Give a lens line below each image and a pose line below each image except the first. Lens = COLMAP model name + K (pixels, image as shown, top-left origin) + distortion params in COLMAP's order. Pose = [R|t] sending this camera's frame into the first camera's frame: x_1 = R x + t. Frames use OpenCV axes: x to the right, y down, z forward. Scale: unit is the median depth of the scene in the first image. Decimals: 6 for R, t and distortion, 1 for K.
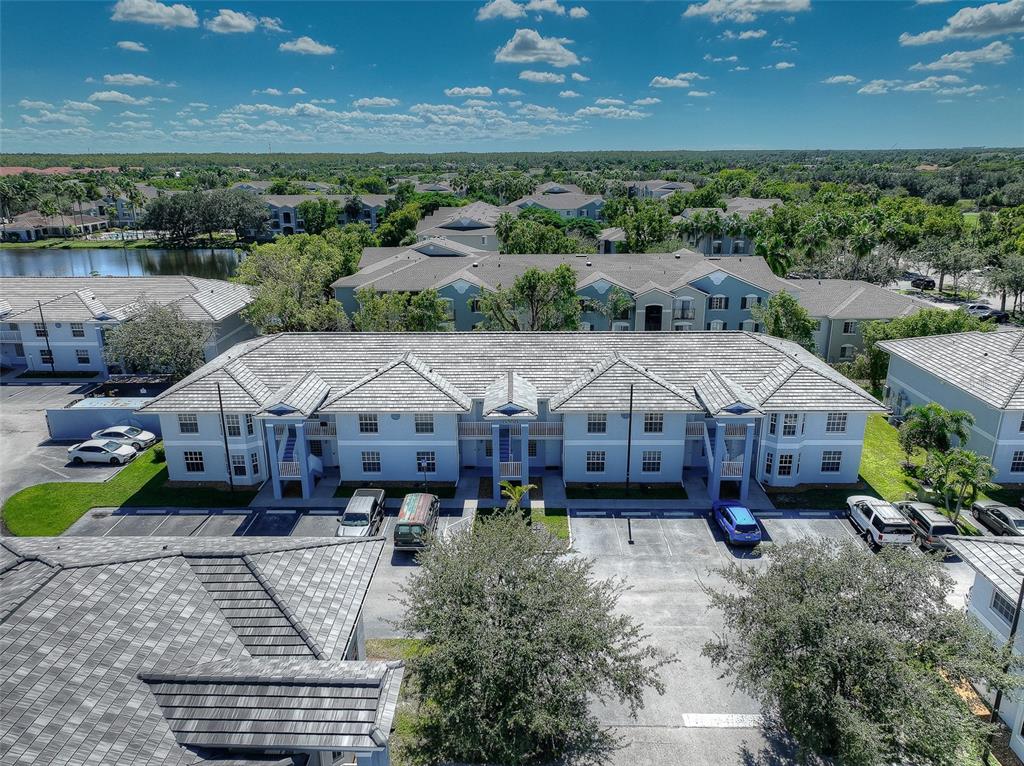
lens RADIAL K [[722.5, 0, 509.4], [0, 722.5, 384.6], [0, 0, 1]] dist [0.002817, 0.013074]
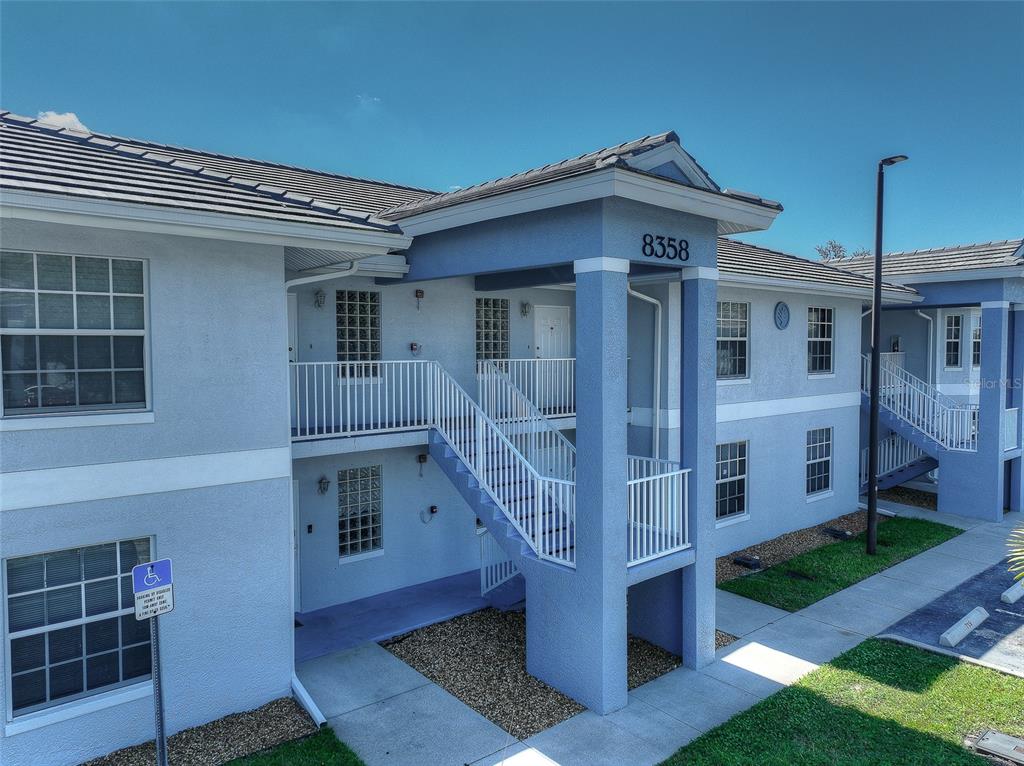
lens RADIAL K [[722.5, 0, 506.4], [0, 722.5, 389.5], [0, 0, 1]] dist [0.002817, 0.013074]
pose [[0.751205, -0.033619, 0.659212, -0.148157], [0.203113, 0.962017, -0.182396, 0.106508], [-0.628041, 0.270911, 0.729501, 0.830283]]
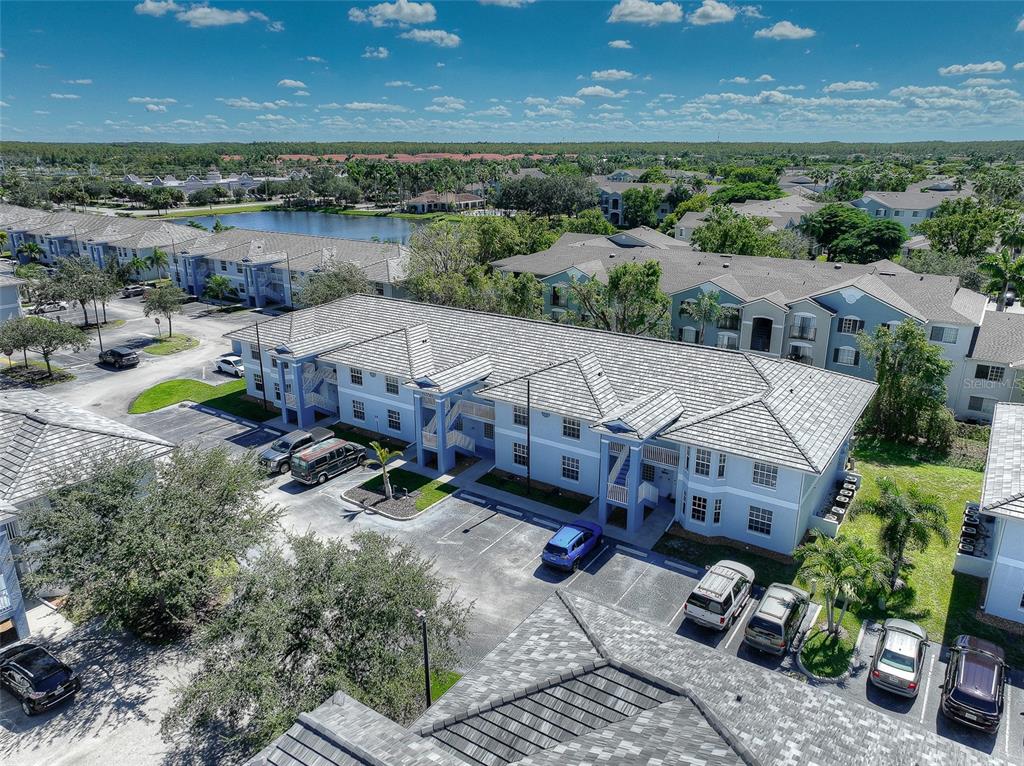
lens RADIAL K [[722.5, 0, 502.7], [0, 722.5, 383.3], [0, 0, 1]] dist [0.002817, 0.013074]
pose [[0.831569, 0.179089, -0.525757, 0.602972], [-0.172771, 0.983035, 0.061588, -0.046359], [0.527867, 0.039621, 0.848402, 0.144531]]
